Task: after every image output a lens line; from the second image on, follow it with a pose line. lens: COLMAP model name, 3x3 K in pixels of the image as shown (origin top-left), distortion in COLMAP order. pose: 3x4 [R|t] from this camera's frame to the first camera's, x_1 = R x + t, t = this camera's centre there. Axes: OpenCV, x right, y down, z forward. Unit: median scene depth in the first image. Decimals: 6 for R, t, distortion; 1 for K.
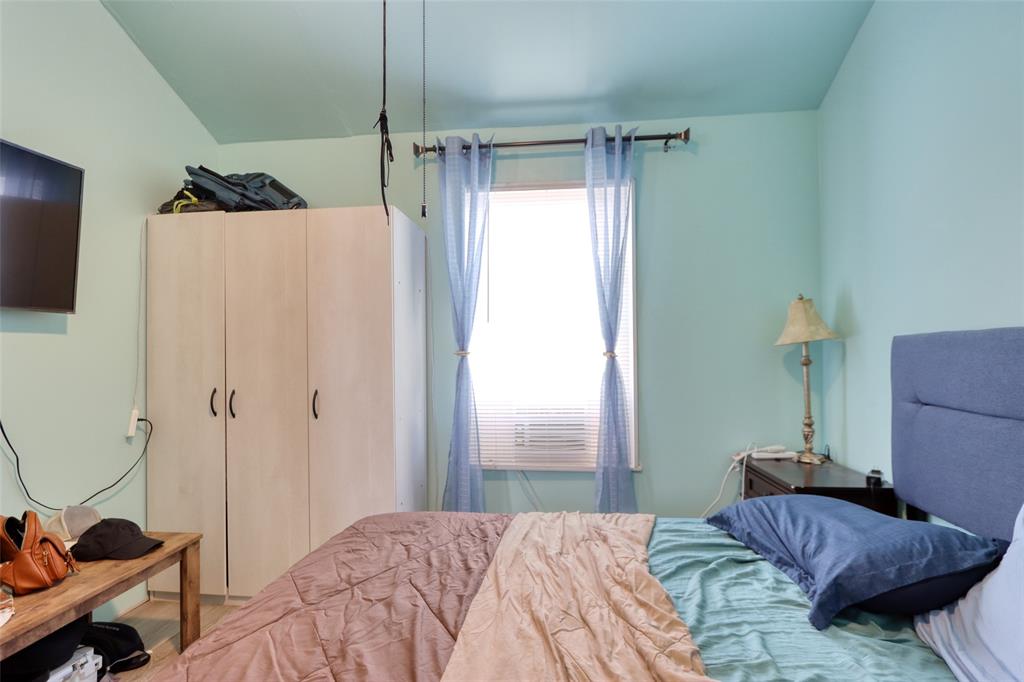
lens RADIAL K [[515.3, 0, 516.3], [0, 515.3, 350.0], [0, 0, 1]] dist [0.001716, -0.000313]
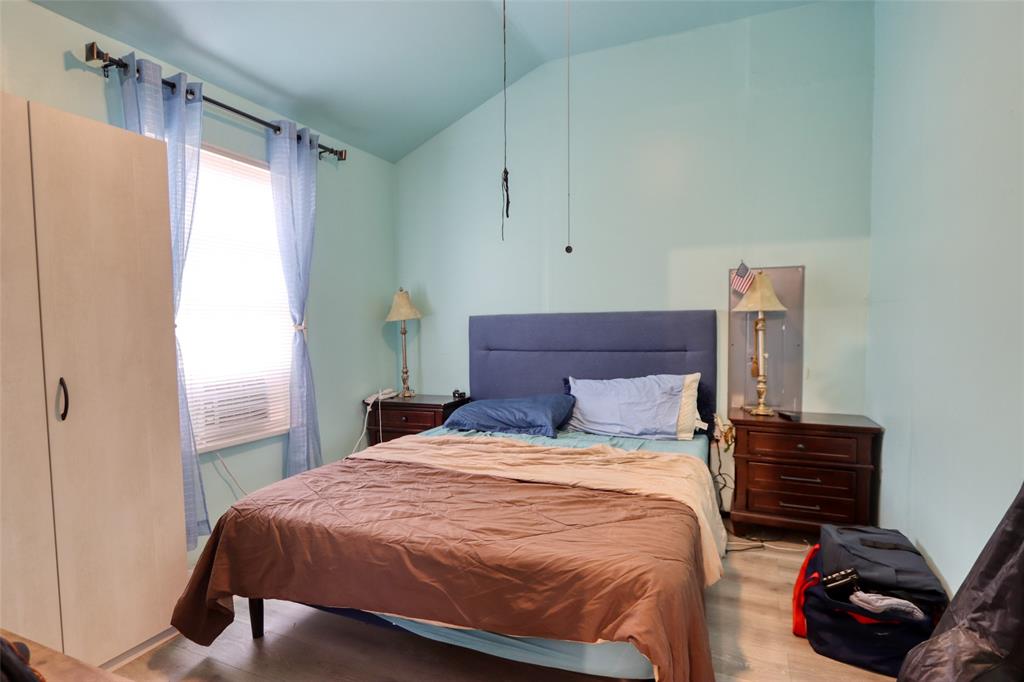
lens RADIAL K [[515.3, 0, 516.3], [0, 515.3, 350.0], [0, 0, 1]] dist [0.001716, -0.000313]
pose [[0.315562, -0.041982, 0.947976, -0.768388], [0.007232, 0.999098, 0.041838, 0.014868], [-0.948877, -0.006347, 0.315581, 0.189282]]
